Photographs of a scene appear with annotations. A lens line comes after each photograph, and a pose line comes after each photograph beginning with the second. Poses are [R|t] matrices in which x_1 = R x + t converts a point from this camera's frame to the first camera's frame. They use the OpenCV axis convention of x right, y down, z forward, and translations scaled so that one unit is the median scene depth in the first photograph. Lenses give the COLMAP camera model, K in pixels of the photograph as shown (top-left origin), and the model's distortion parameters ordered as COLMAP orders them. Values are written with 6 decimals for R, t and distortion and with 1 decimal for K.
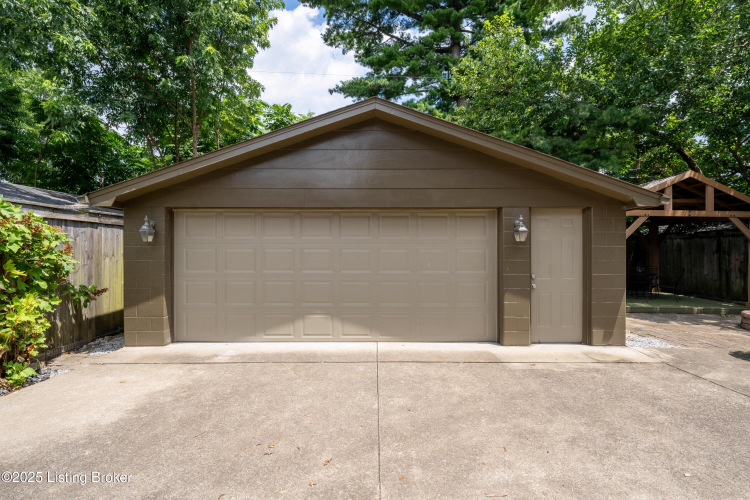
lens RADIAL K [[374.1, 0, 375.0], [0, 374.1, 250.0], [0, 0, 1]] dist [0.002926, 0.001556]
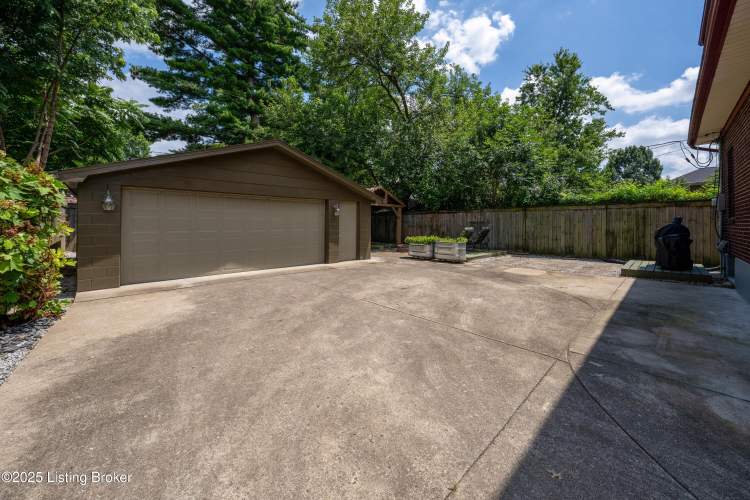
lens RADIAL K [[277.5, 0, 376.4], [0, 277.5, 225.5], [0, 0, 1]] dist [-0.001647, -0.000230]
pose [[0.729780, -0.004166, 0.683670, -0.617472], [-0.005197, 0.999919, 0.011640, 0.016978], [-0.683663, -0.012047, 0.729699, -0.399328]]
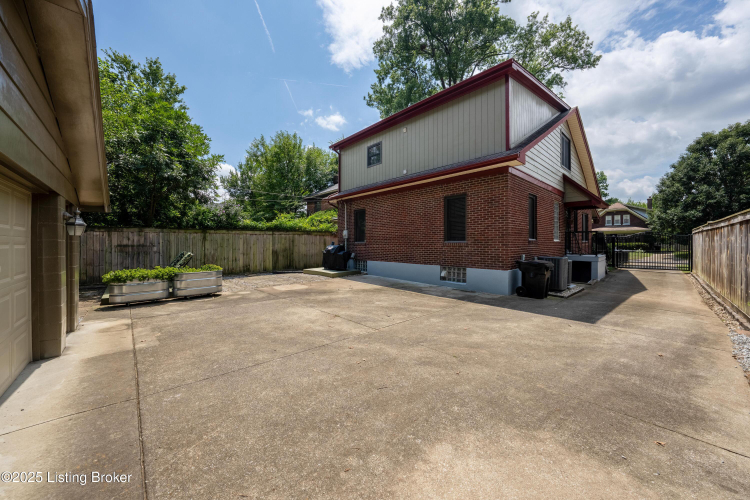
lens RADIAL K [[267.7, 0, 375.0], [0, 267.7, 250.0], [0, 0, 1]] dist [-0.000306, 0.000417]
pose [[-0.674086, -0.020551, 0.738367, -0.657648], [-0.003260, 0.999686, 0.024848, -0.006707], [-0.738646, 0.014343, -0.673941, 0.957399]]
